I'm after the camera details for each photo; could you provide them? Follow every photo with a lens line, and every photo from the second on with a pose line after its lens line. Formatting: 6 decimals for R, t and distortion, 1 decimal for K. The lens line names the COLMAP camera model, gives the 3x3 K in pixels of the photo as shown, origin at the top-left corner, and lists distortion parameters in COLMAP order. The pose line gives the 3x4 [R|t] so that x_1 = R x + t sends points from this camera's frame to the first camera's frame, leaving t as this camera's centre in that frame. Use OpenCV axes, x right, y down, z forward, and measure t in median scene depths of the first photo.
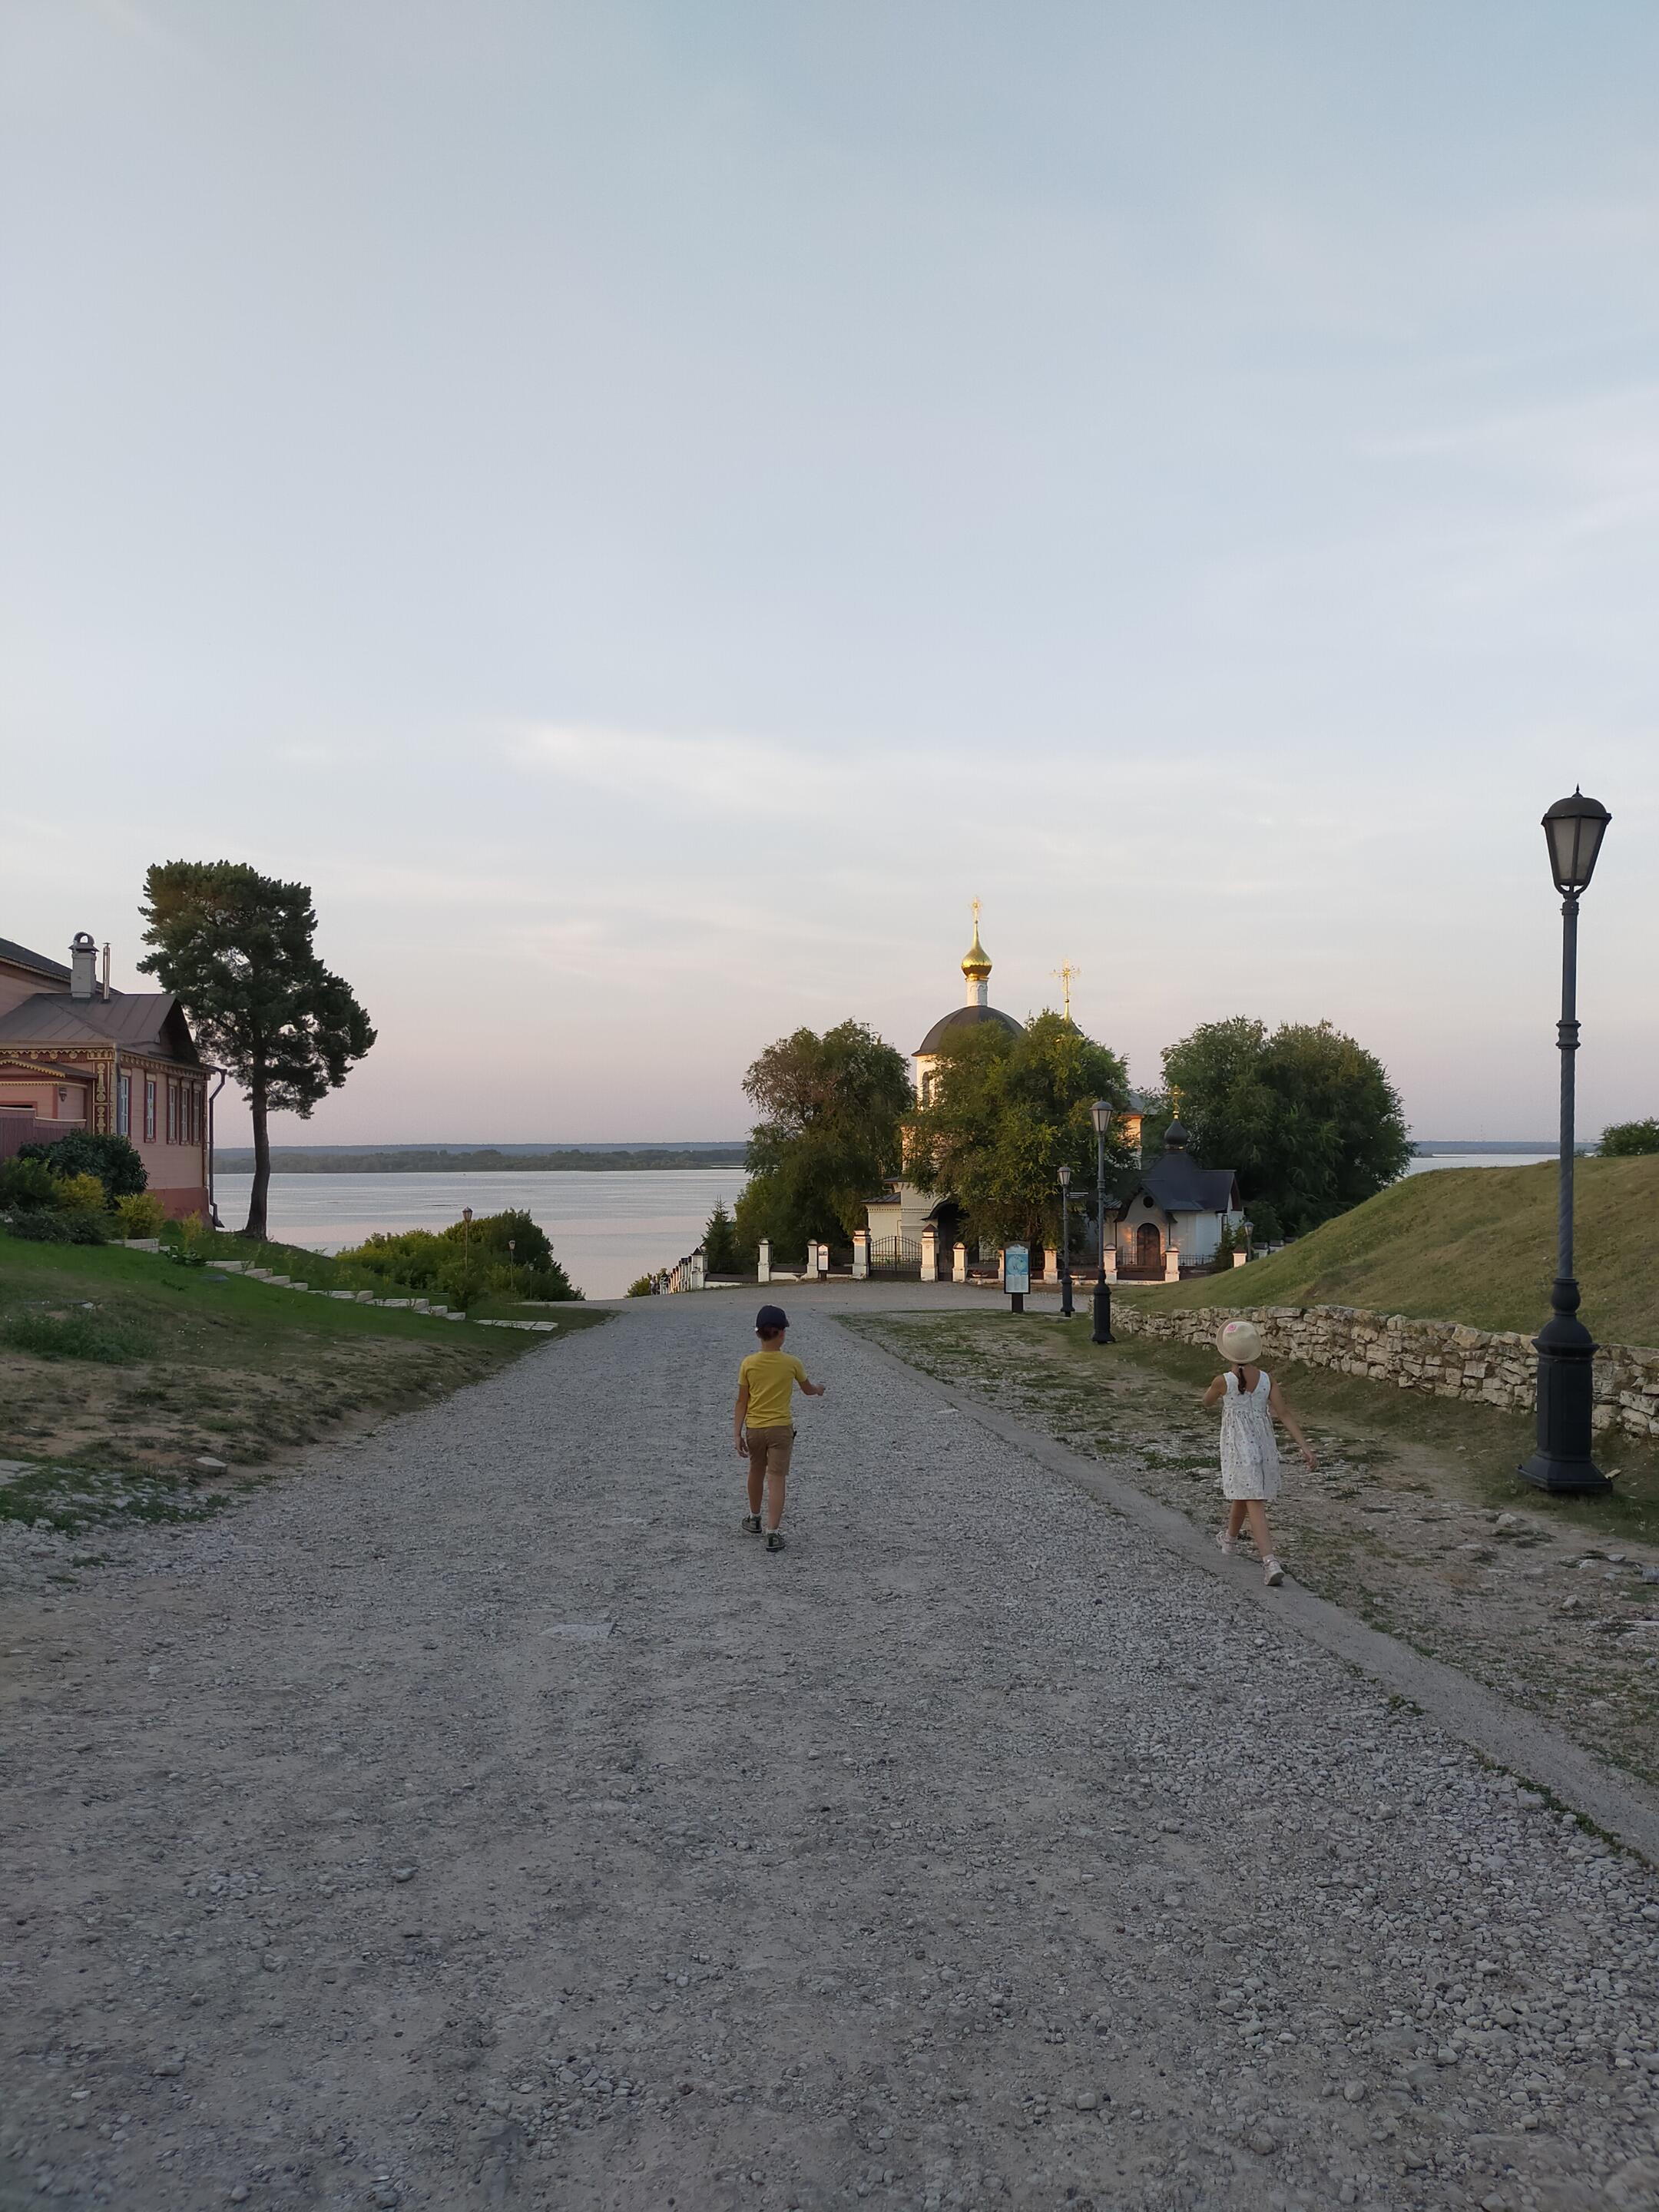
lens RADIAL K [[1841.7, 0, 851.2], [0, 1841.7, 1063.2], [0, 0, 1]] dist [0.091053, -0.066887]
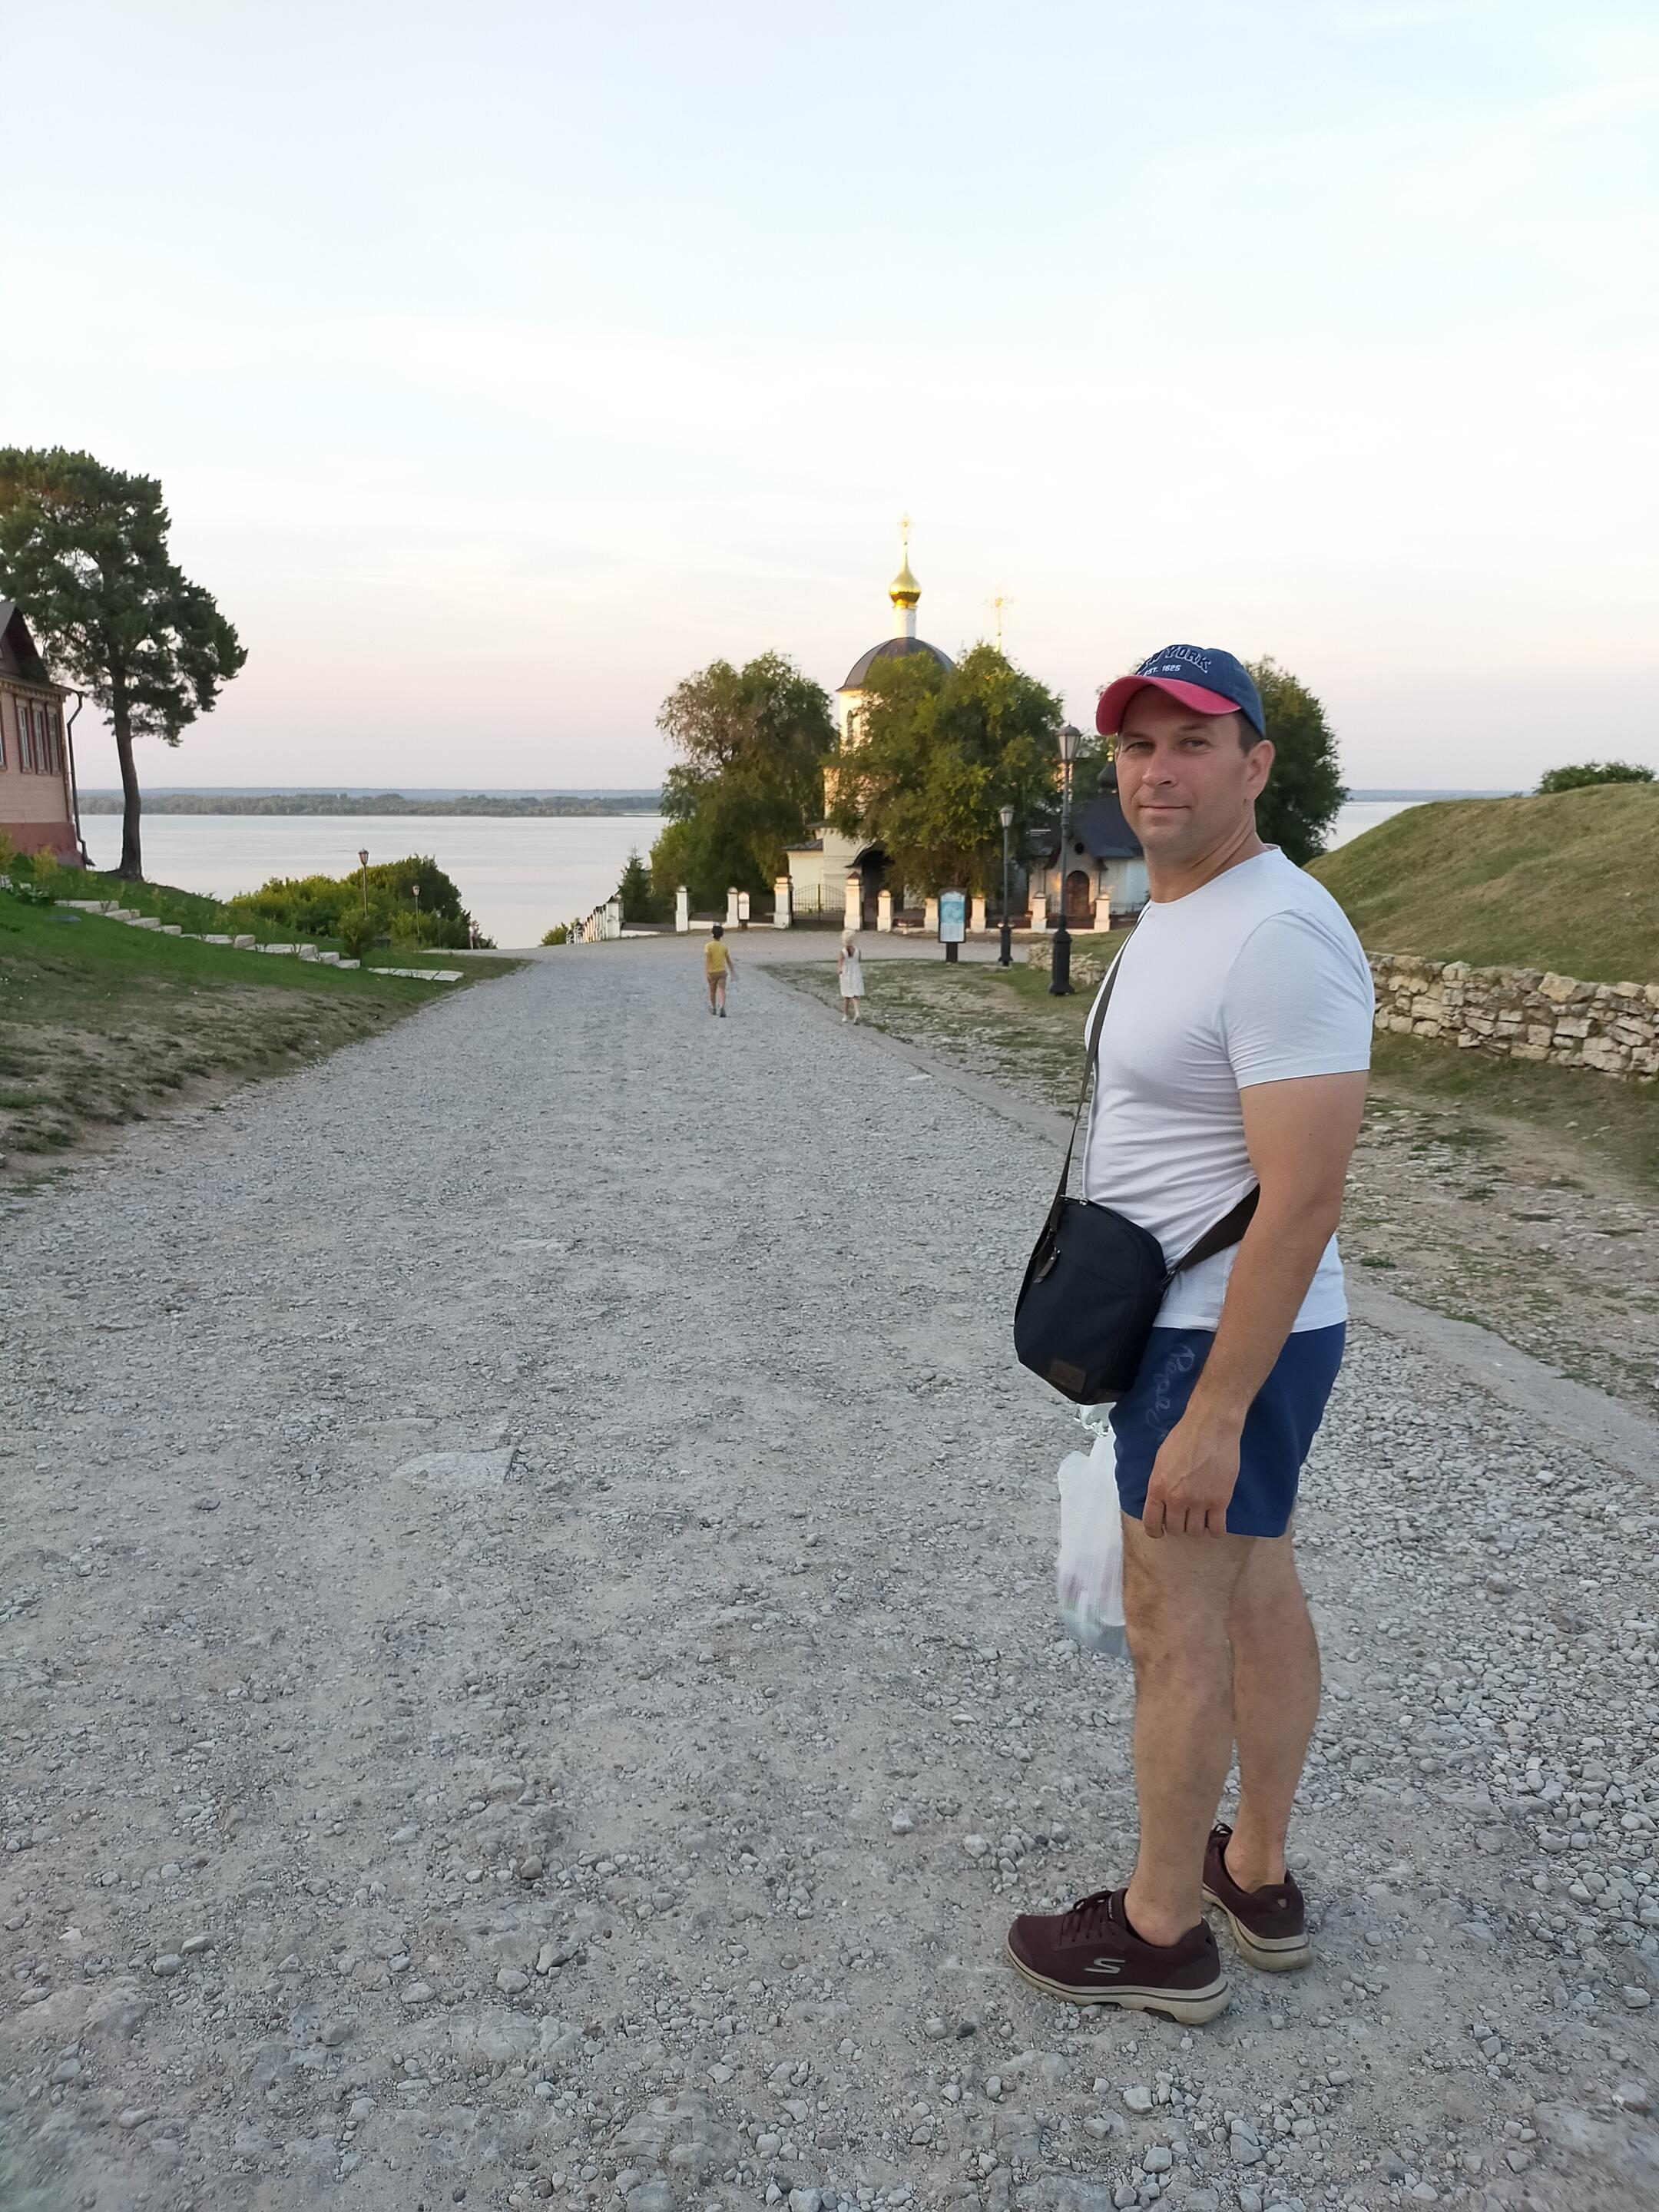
lens RADIAL K [[1841.7, 0, 867.0], [0, 1841.7, 1102.9], [0, 0, 1]] dist [0.091053, -0.066887]
pose [[0.998523, -0.003803, 0.054205, -0.004813], [-0.007608, 0.977938, 0.208758, 0.006236], [-0.053804, -0.208862, 0.976464, 0.046371]]
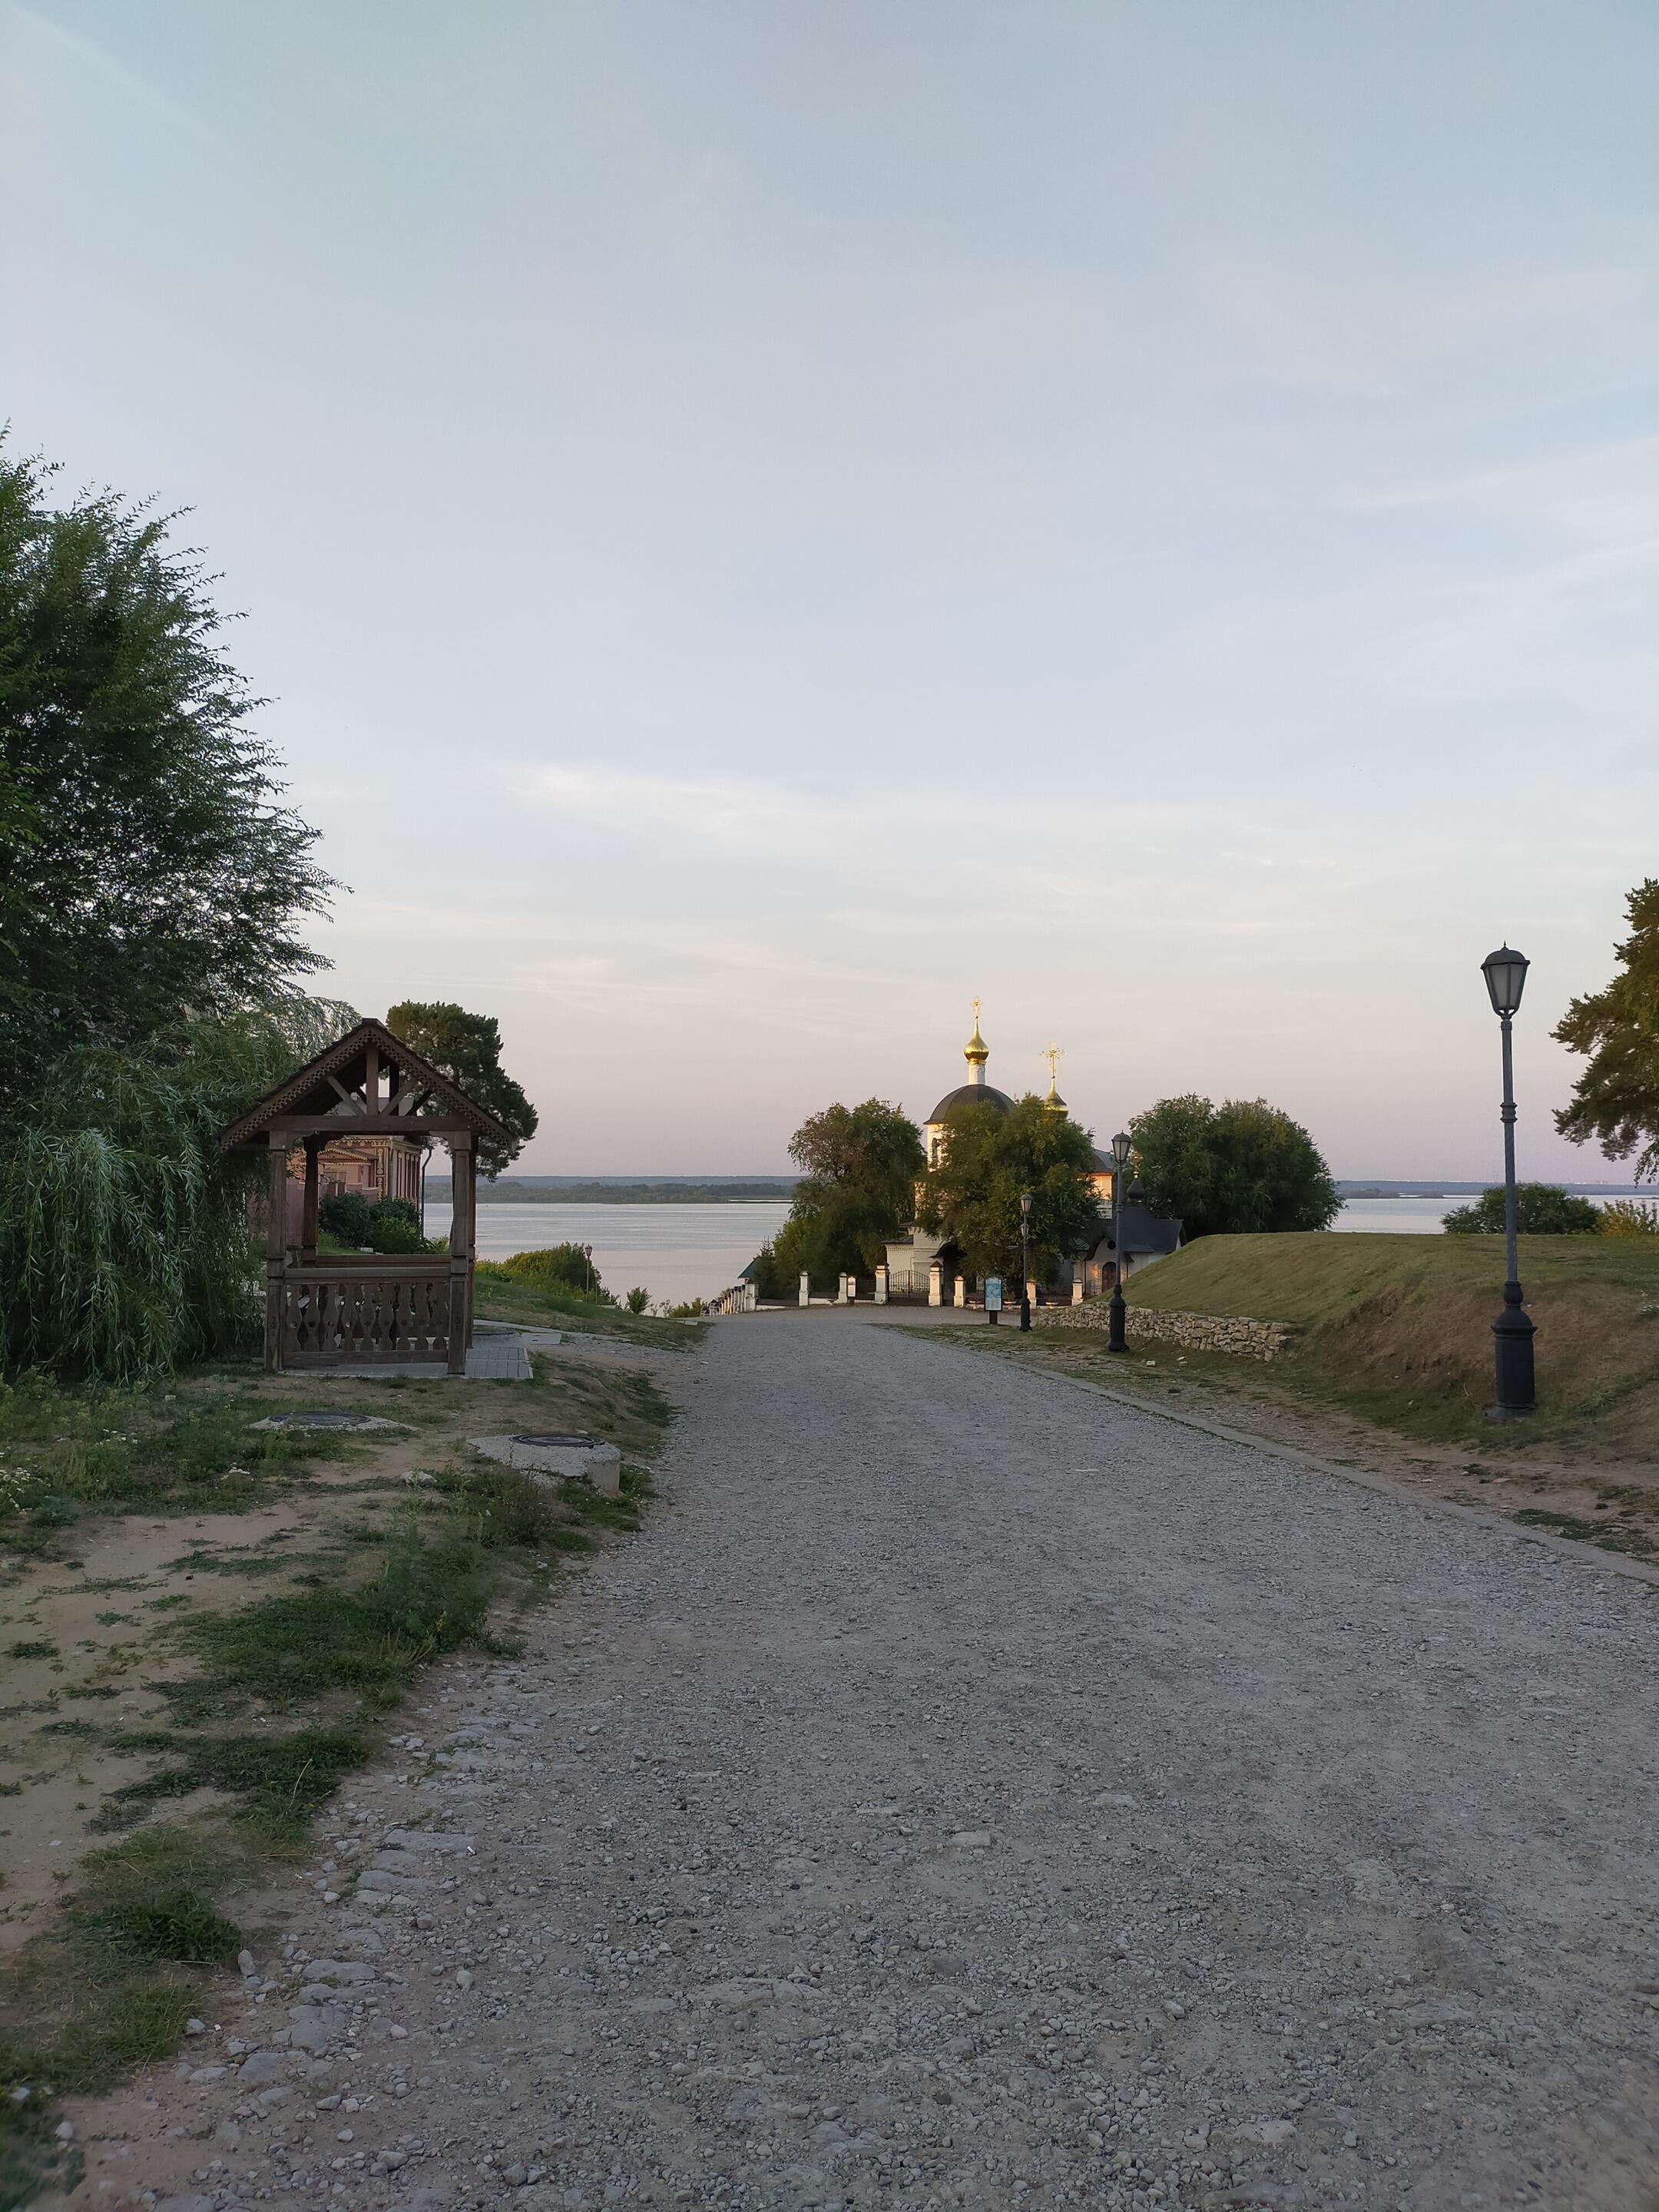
lens RADIAL K [[1841.7, 0, 841.1], [0, 1841.7, 1107.1], [0, 0, 1]] dist [0.091053, -0.066887]
pose [[0.999871, 0.008768, -0.013457, -0.009158], [-0.008696, 0.999948, 0.005394, -0.034497], [0.013504, -0.005276, 0.999895, -0.371012]]
